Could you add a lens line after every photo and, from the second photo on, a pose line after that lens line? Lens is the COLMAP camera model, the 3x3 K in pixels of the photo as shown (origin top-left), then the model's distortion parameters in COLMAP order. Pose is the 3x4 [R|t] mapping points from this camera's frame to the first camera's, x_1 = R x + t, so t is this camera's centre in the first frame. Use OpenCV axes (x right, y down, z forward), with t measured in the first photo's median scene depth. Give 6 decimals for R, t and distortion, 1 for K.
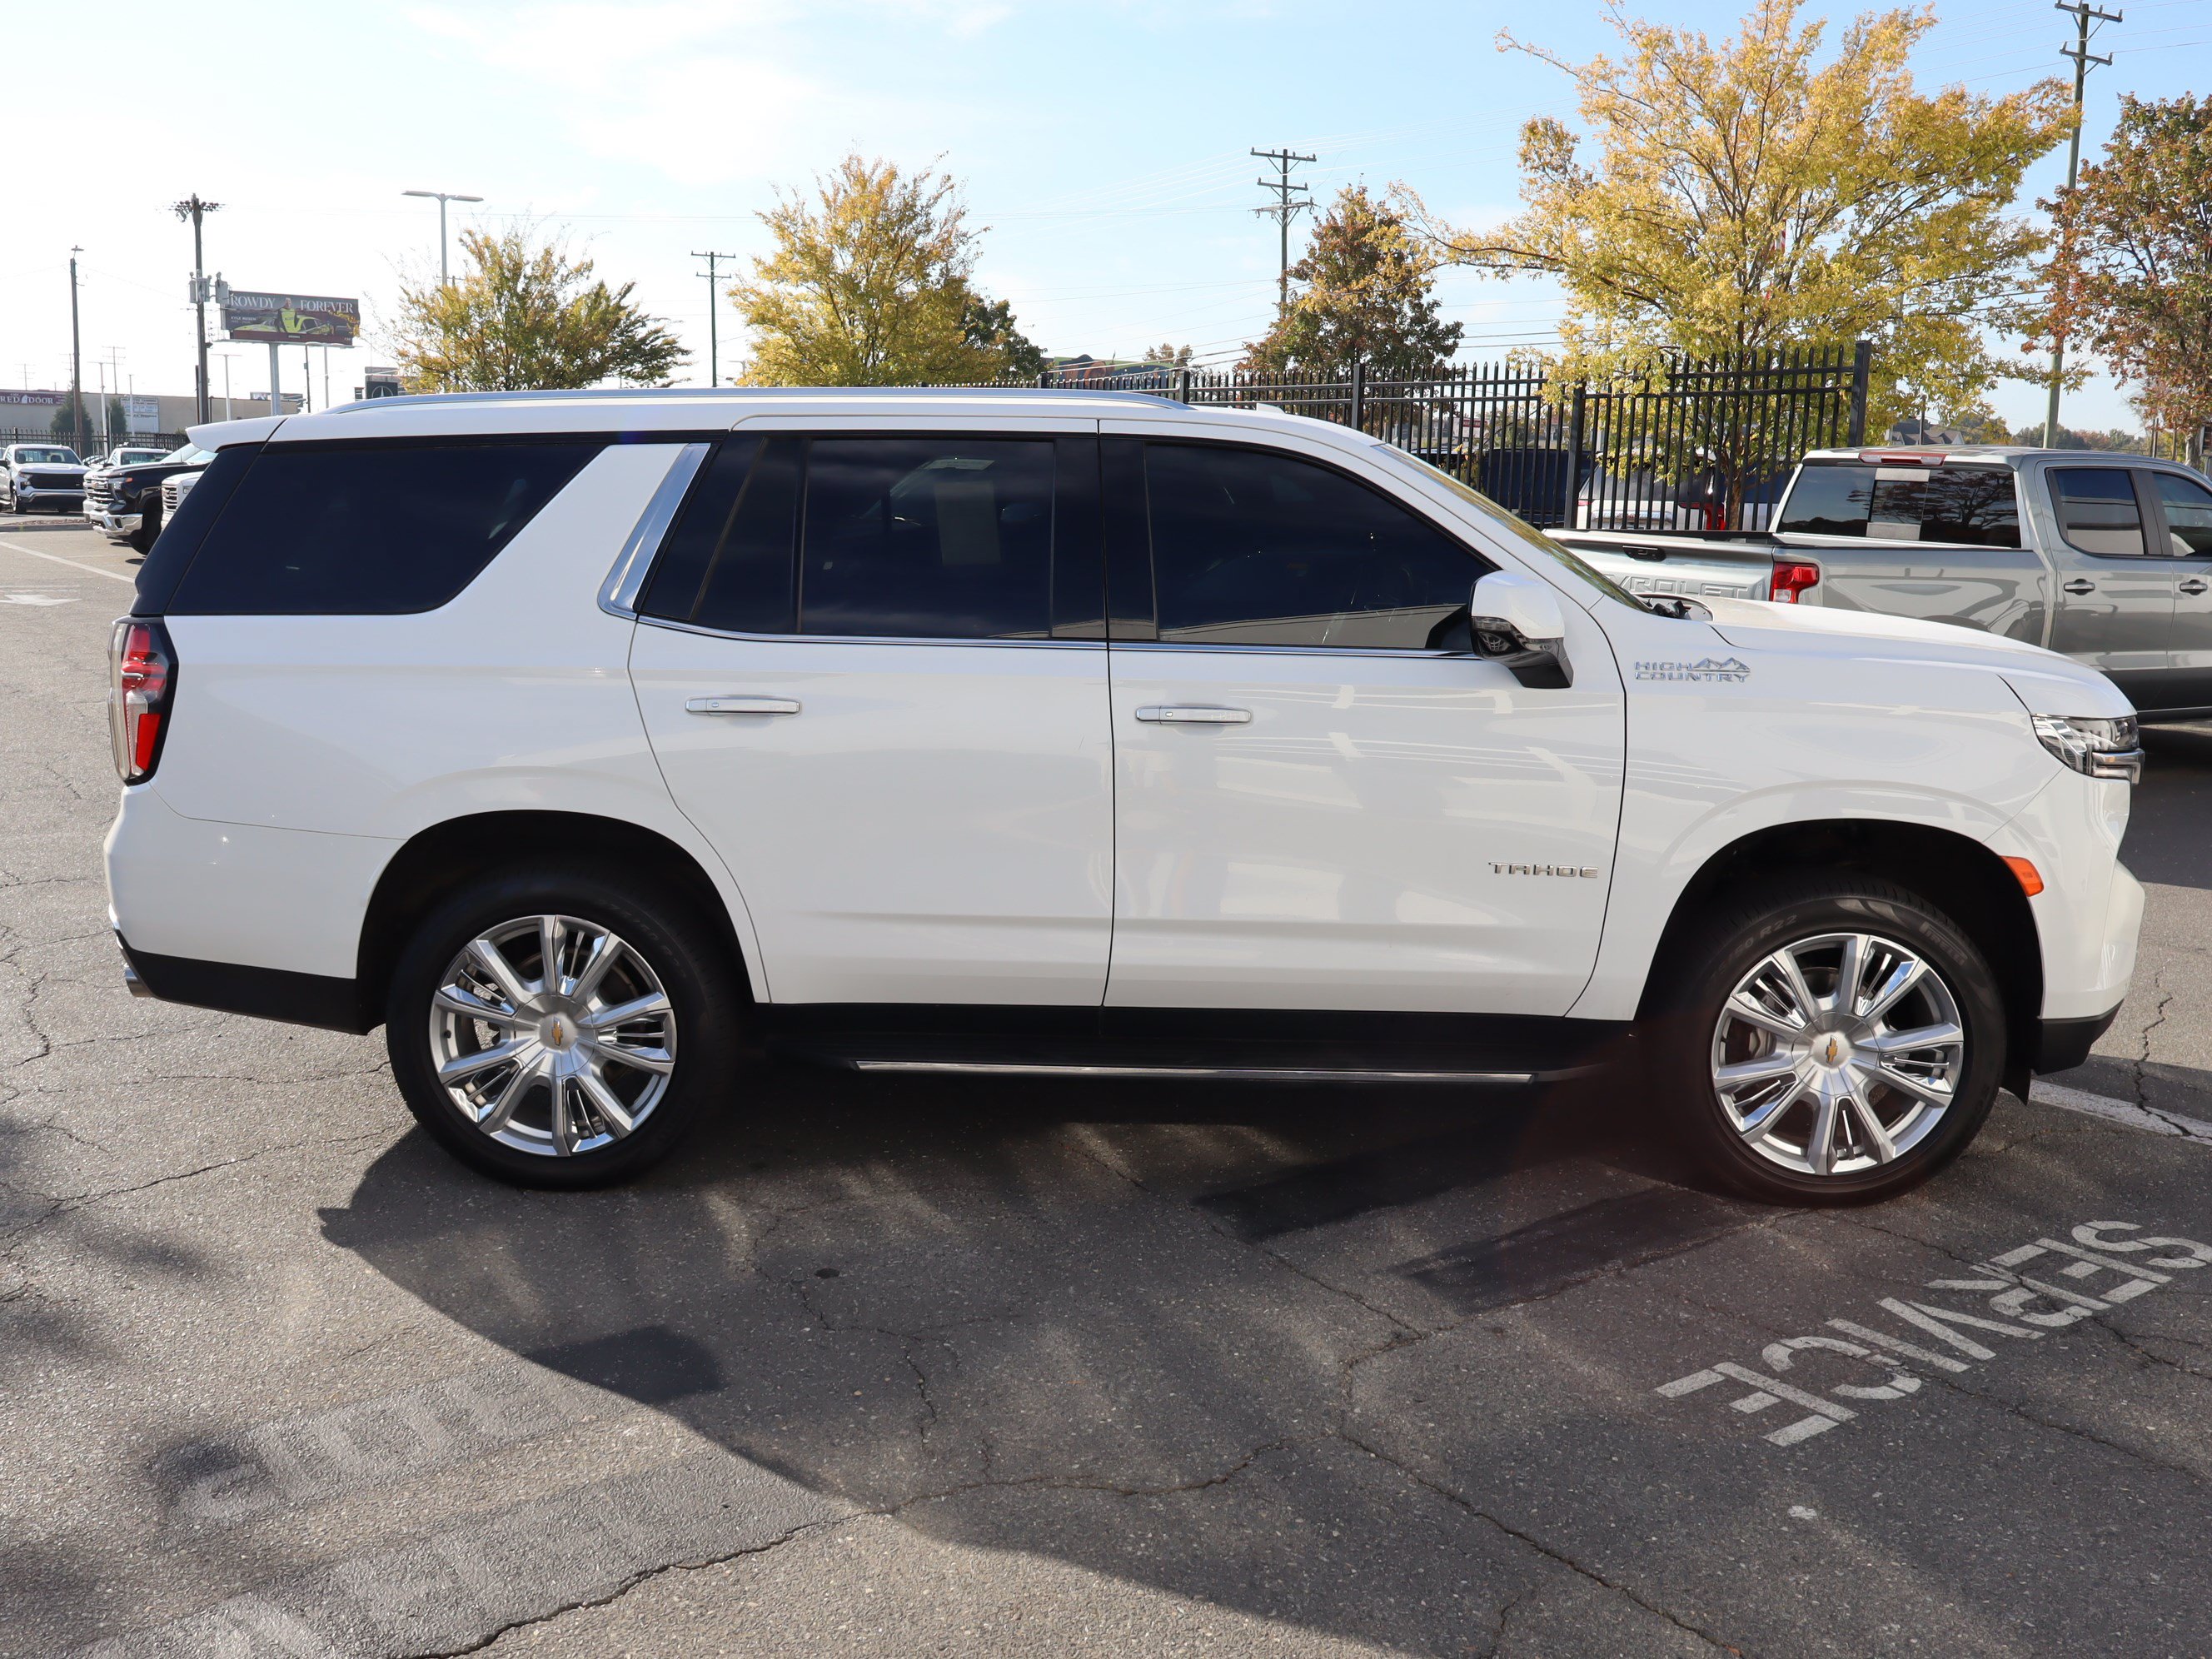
lens RADIAL K [[1964.5, 0, 1106.0], [0, 1964.5, 829.5], [0, 0, 1]] dist [-0.007287, 0.021049]
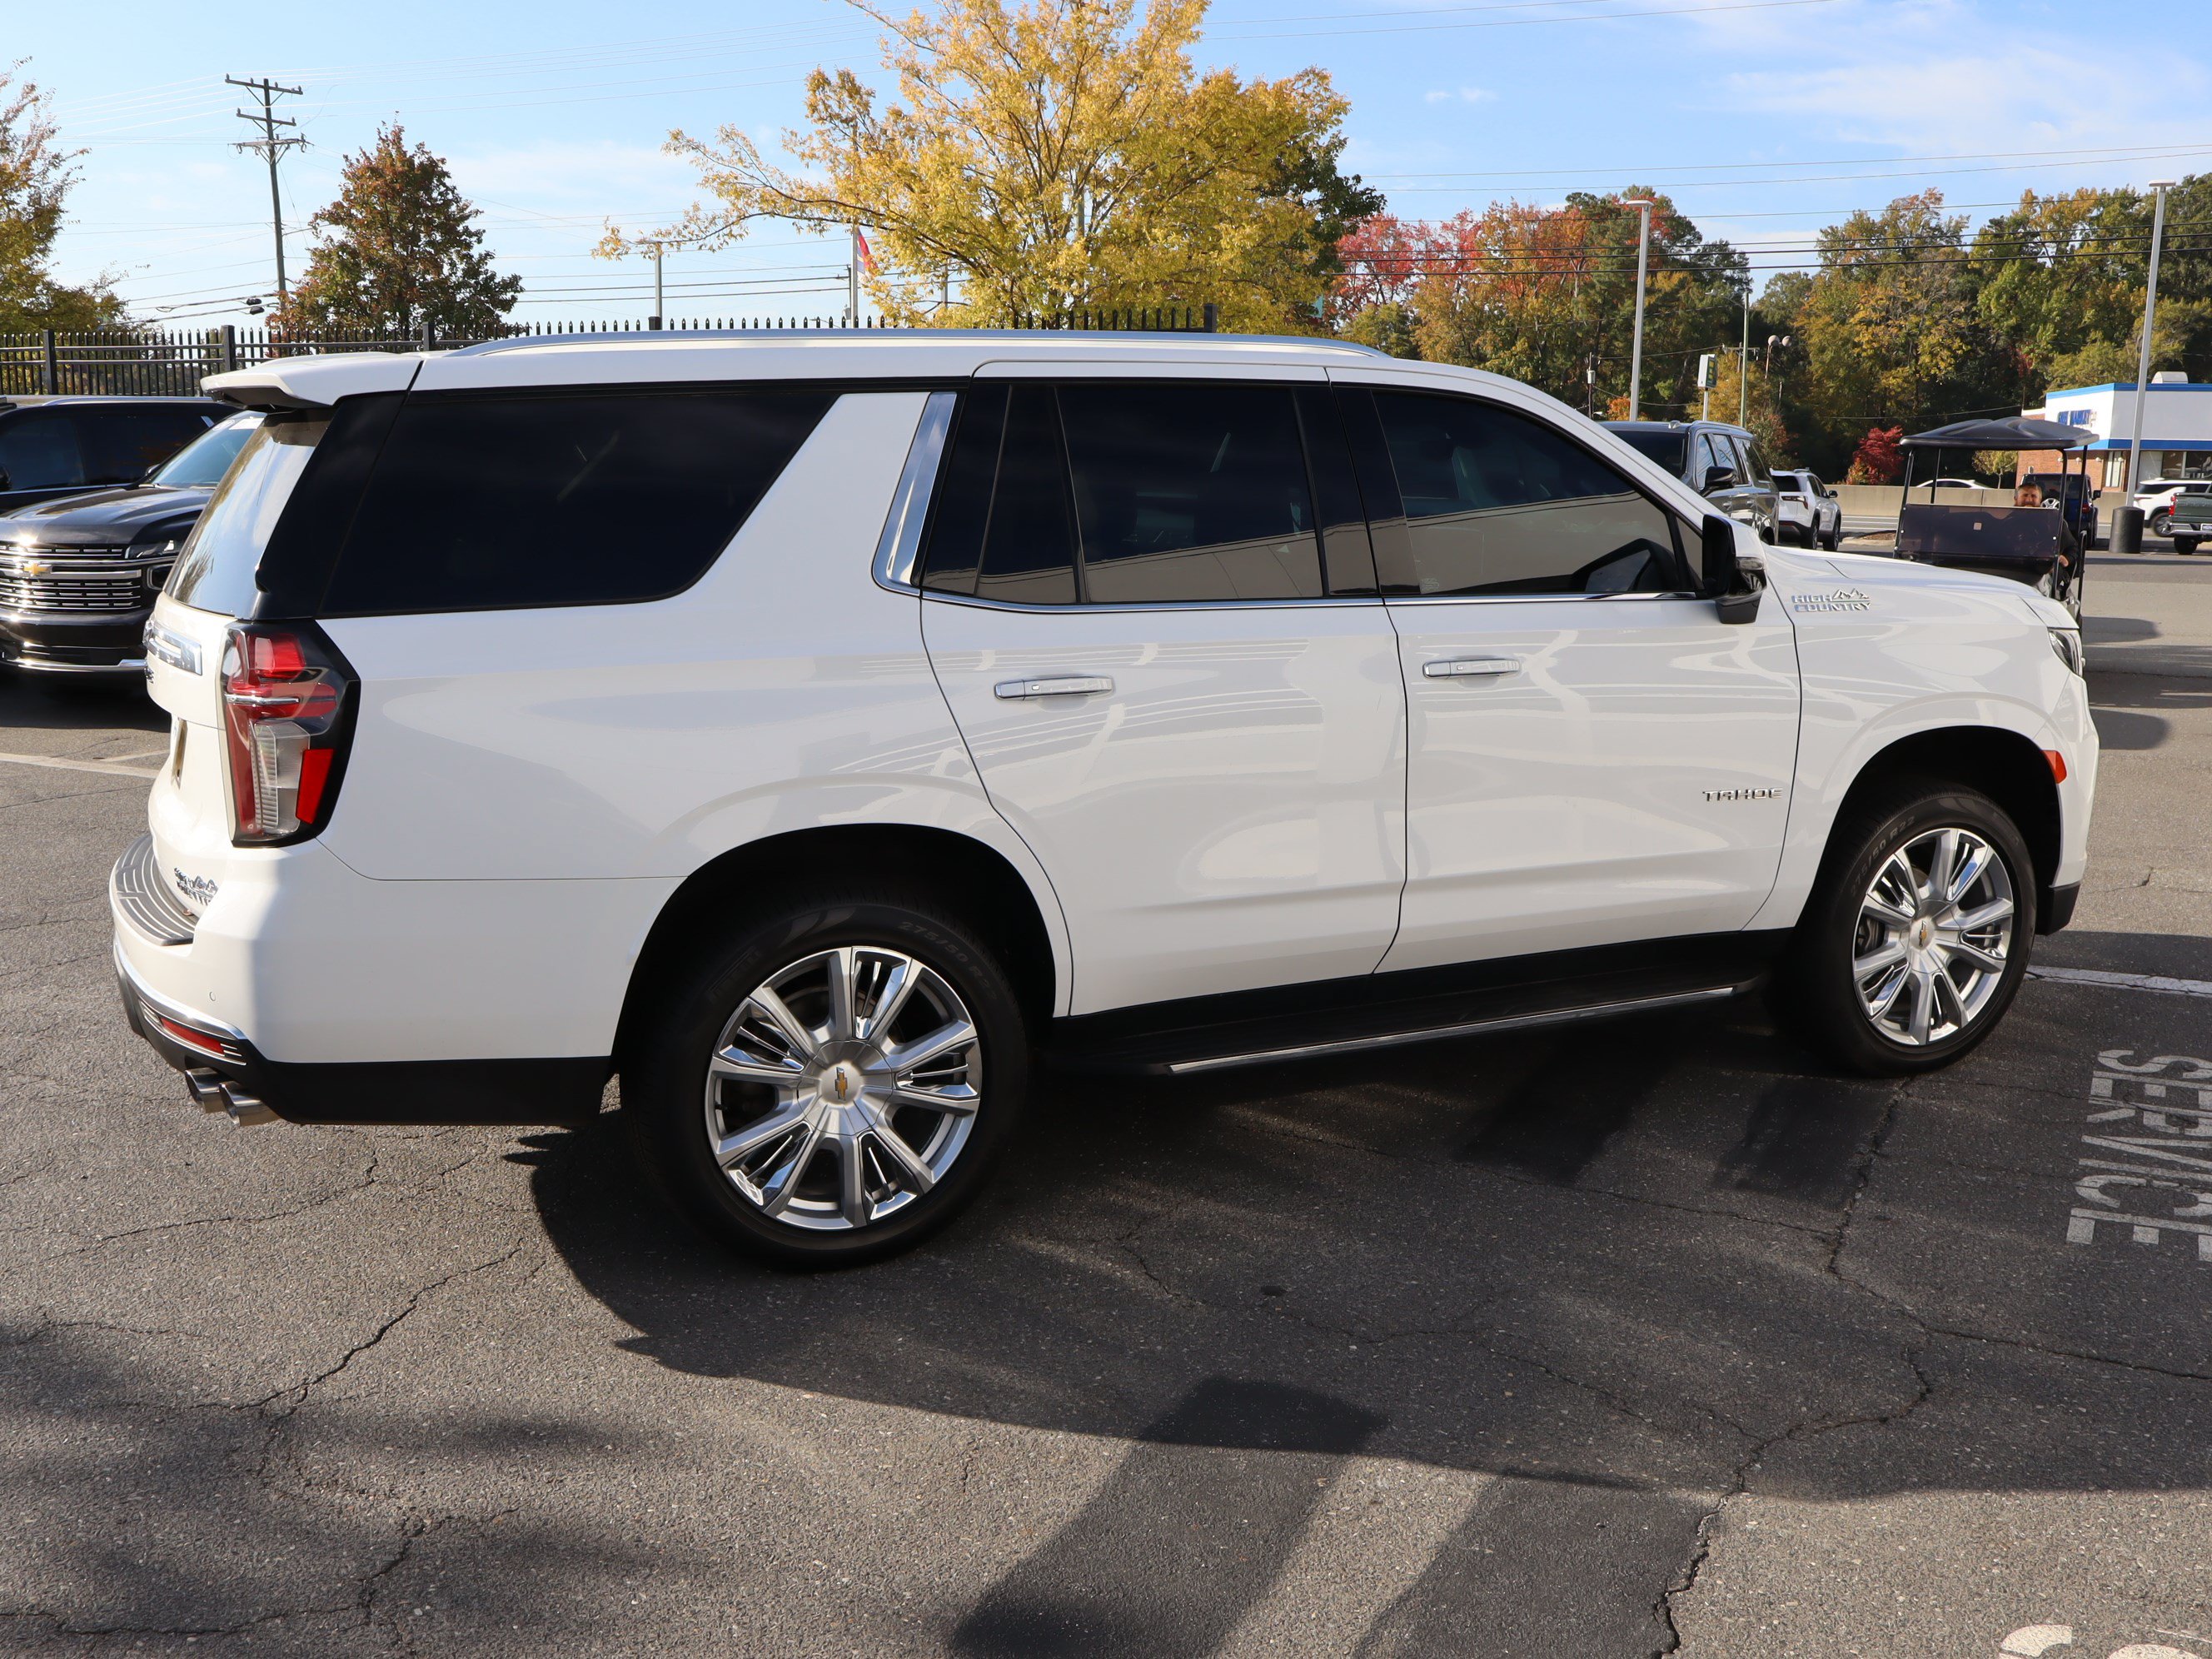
lens RADIAL K [[2006.8, 0, 1106.0], [0, 2006.8, 829.5], [0, 0, 1]] dist [0.012514, -0.027610]
pose [[0.895302, -0.092368, 0.435778, -0.550593], [0.086043, 0.995702, 0.034276, -0.027126], [-0.437071, 0.006808, 0.899401, 0.166080]]
